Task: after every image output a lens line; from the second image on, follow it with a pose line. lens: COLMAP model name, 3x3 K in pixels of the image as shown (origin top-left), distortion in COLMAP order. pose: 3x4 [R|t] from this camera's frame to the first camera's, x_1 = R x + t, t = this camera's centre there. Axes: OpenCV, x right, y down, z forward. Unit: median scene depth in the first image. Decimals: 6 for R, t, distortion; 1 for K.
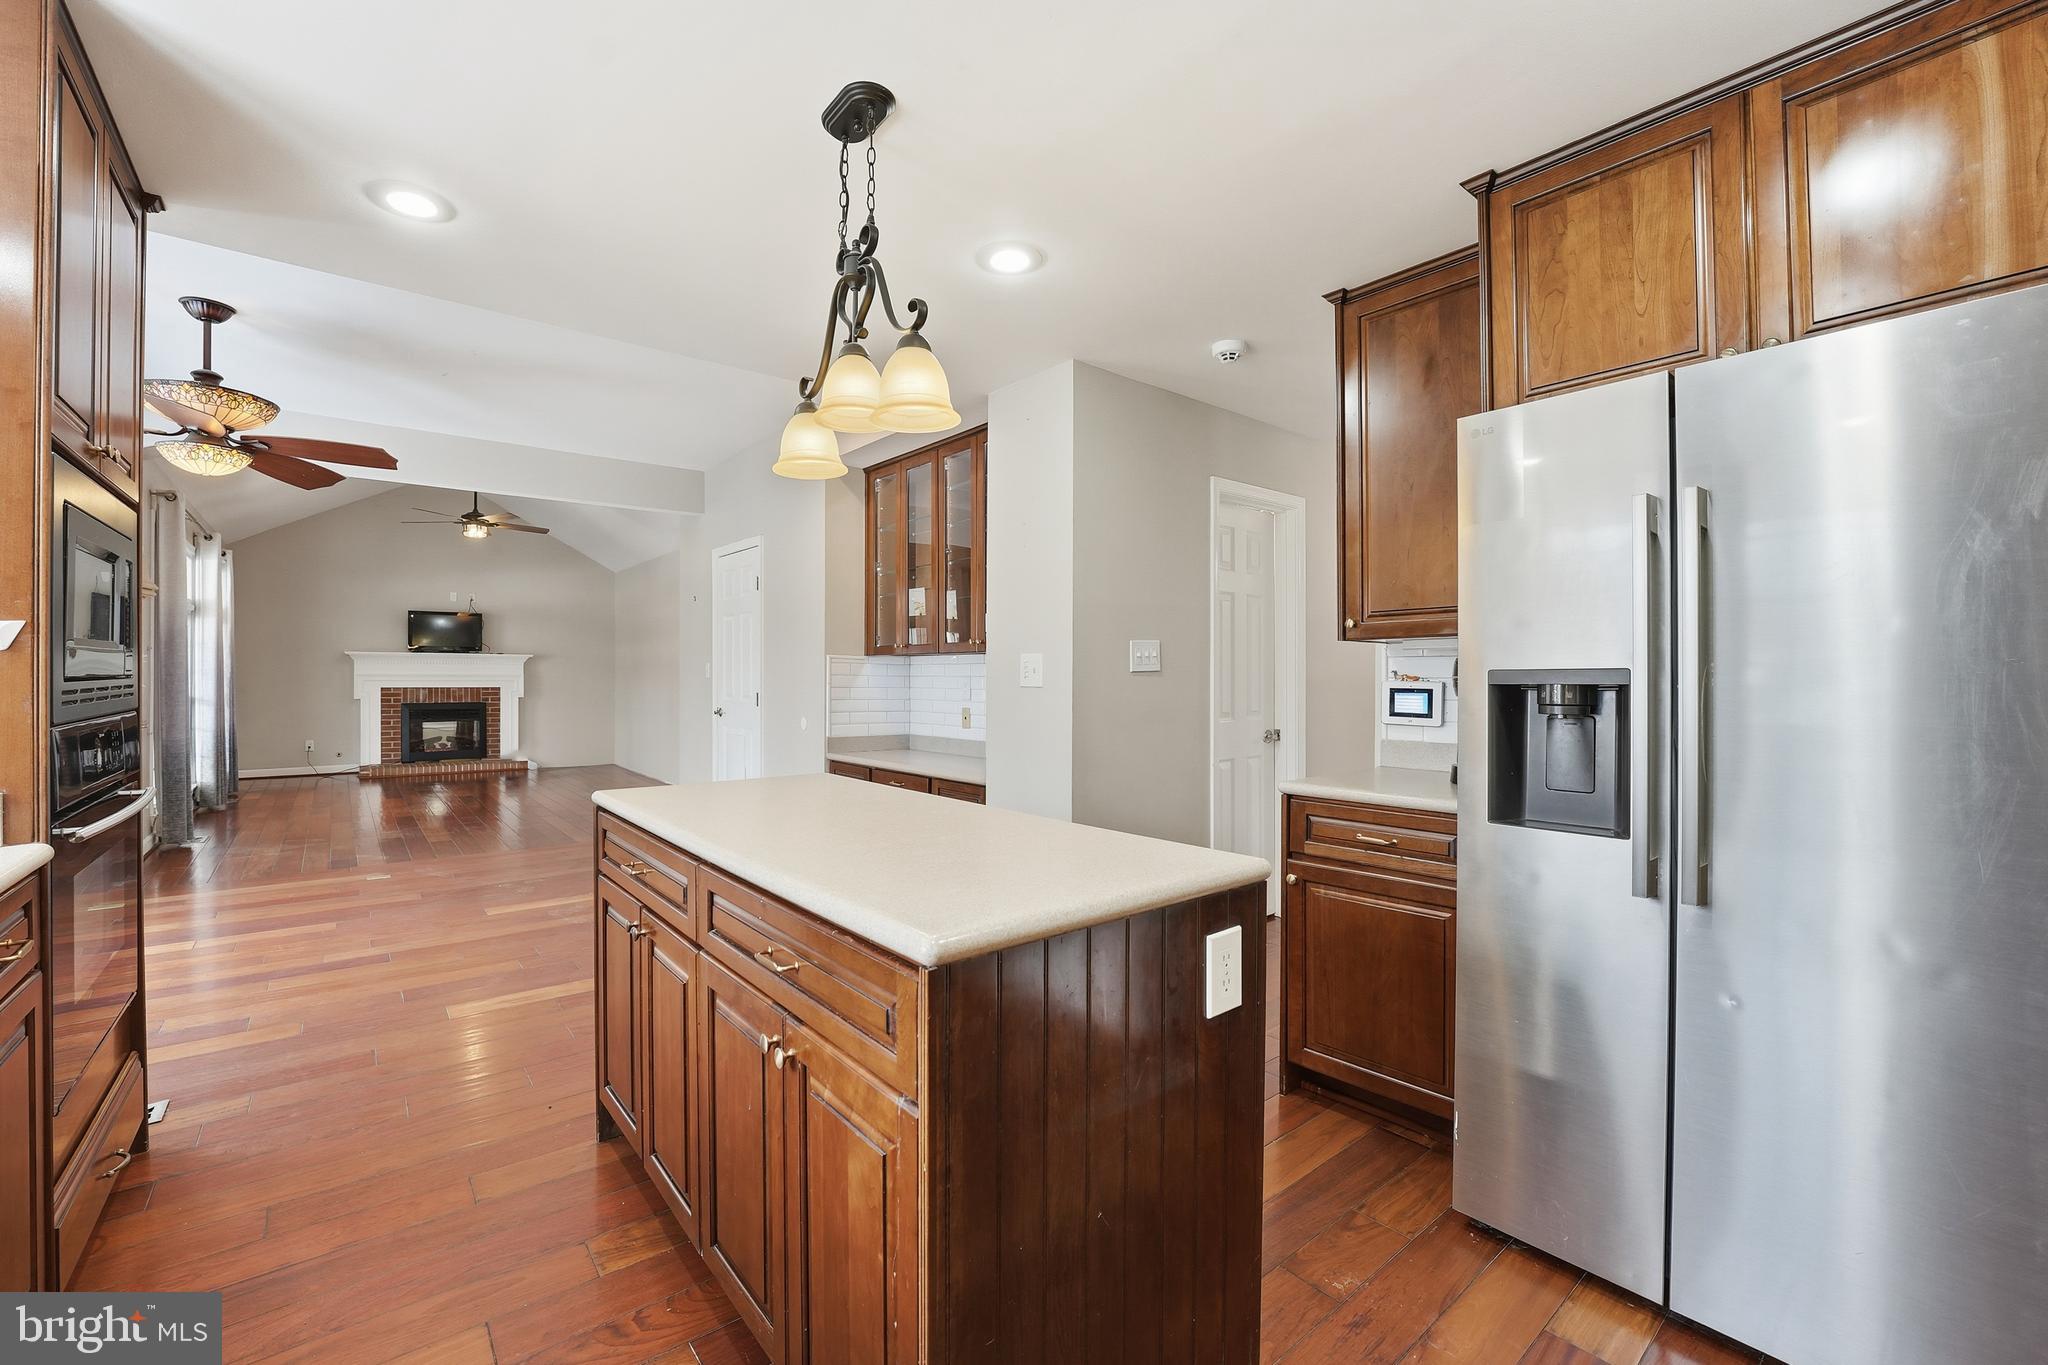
lens RADIAL K [[848.3, 0, 1024.6], [0, 848.3, 677.3], [0, 0, 1]] dist [-0.025639, 0.001429]
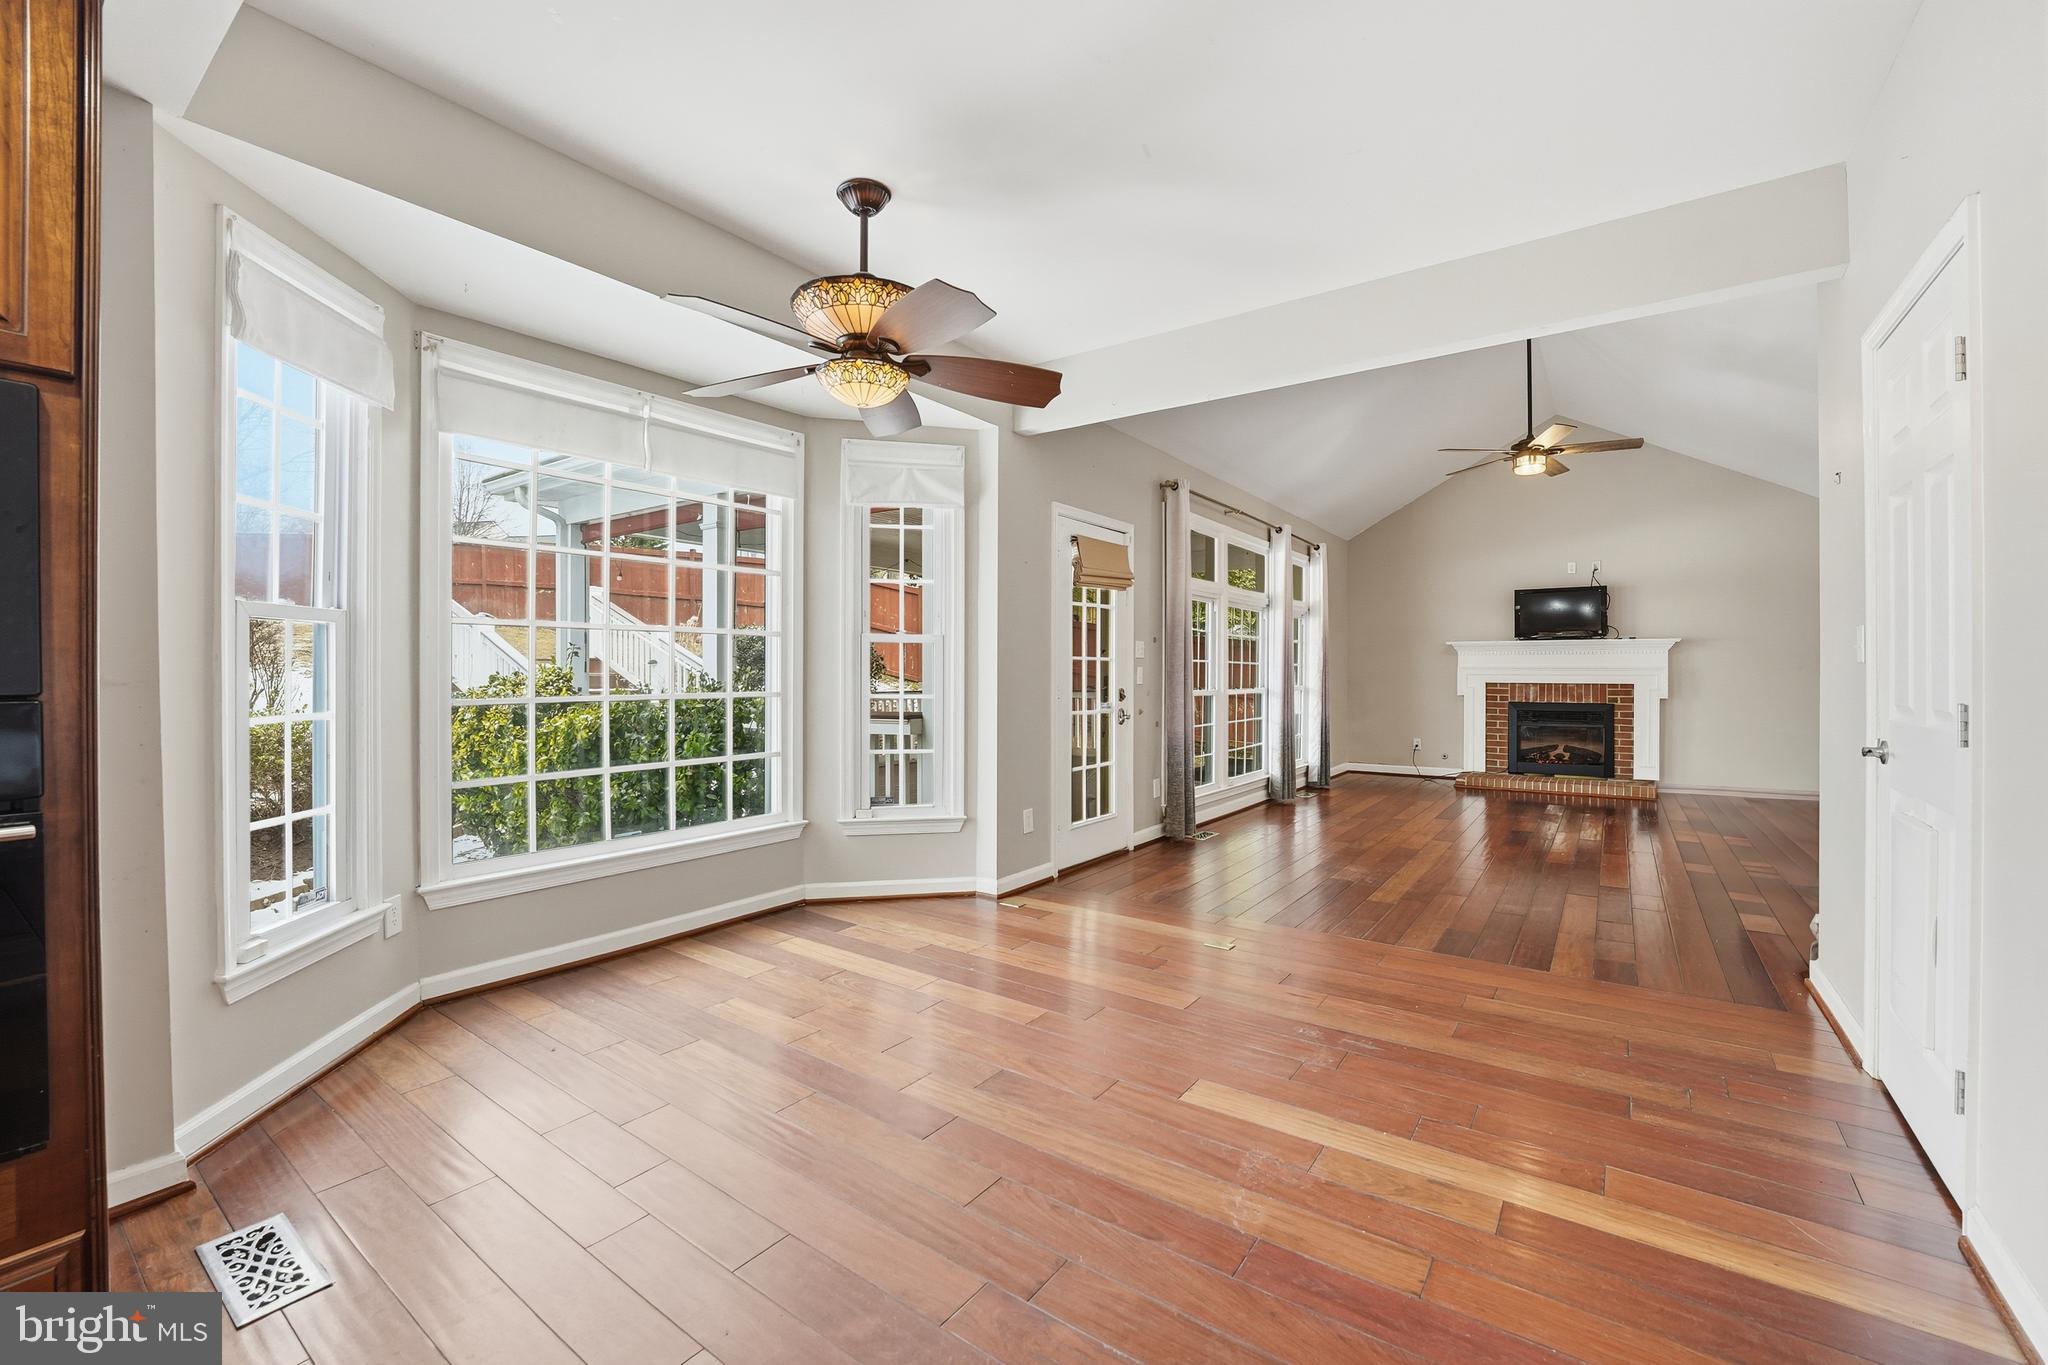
lens RADIAL K [[848.3, 0, 998.1], [0, 848.3, 675.1], [0, 0, 1]] dist [-0.025639, 0.001429]
pose [[0.247613, 0.001712, -0.968858, -0.068934], [-0.002180, 0.999997, 0.001210, 0.005327], [0.968857, 0.001813, 0.247616, 0.373639]]
